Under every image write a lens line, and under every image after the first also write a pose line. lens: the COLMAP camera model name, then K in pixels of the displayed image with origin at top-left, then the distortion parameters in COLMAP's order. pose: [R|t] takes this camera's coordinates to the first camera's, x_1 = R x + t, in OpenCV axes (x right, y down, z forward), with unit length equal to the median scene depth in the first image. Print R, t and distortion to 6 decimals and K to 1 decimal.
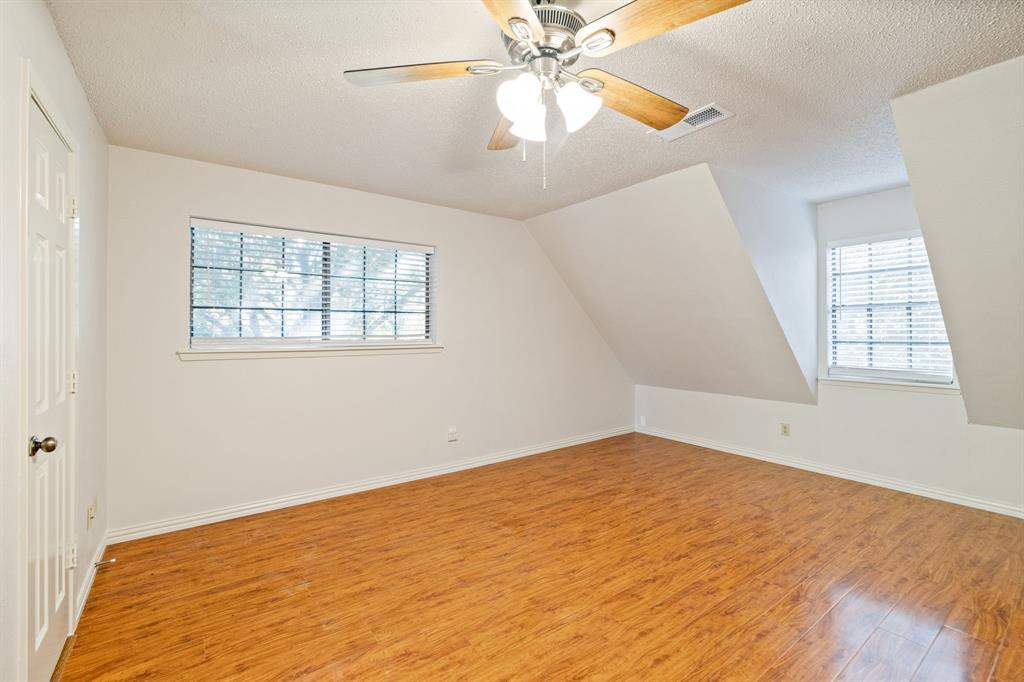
lens RADIAL K [[446.0, 0, 512.0], [0, 446.0, 332.9], [0, 0, 1]] dist [0.000524, 0.000105]
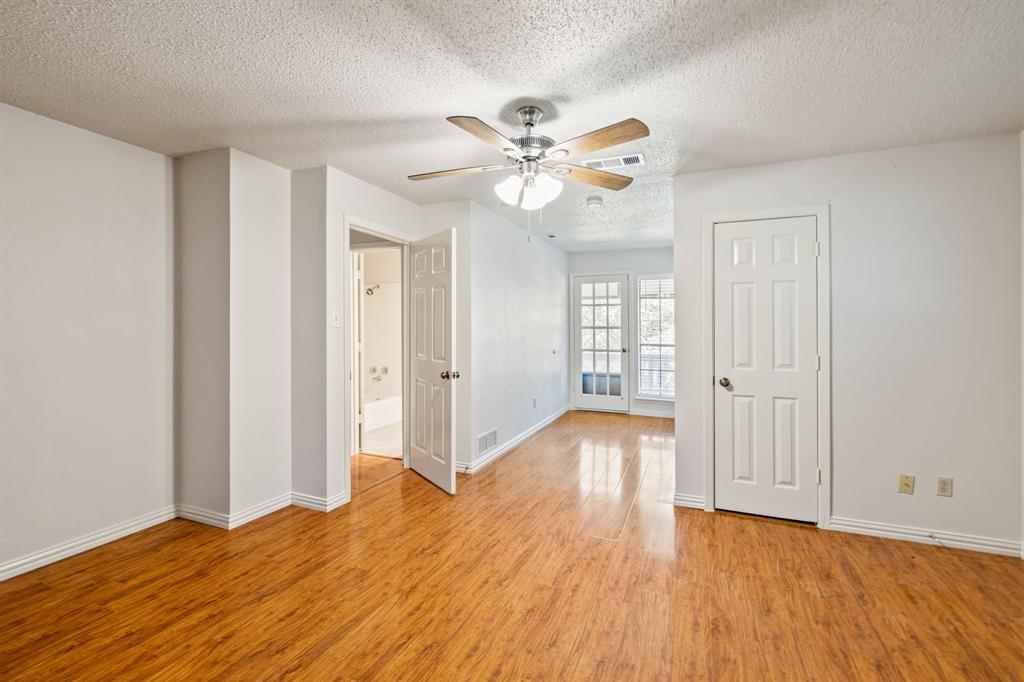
lens RADIAL K [[446.0, 0, 512.7], [0, 446.0, 332.0], [0, 0, 1]] dist [0.000524, 0.000105]
pose [[-0.856333, 0.006328, -0.516386, 0.674826], [-0.003443, 0.999833, 0.017961, -0.023927], [0.516413, 0.017159, -0.856168, 1.651705]]
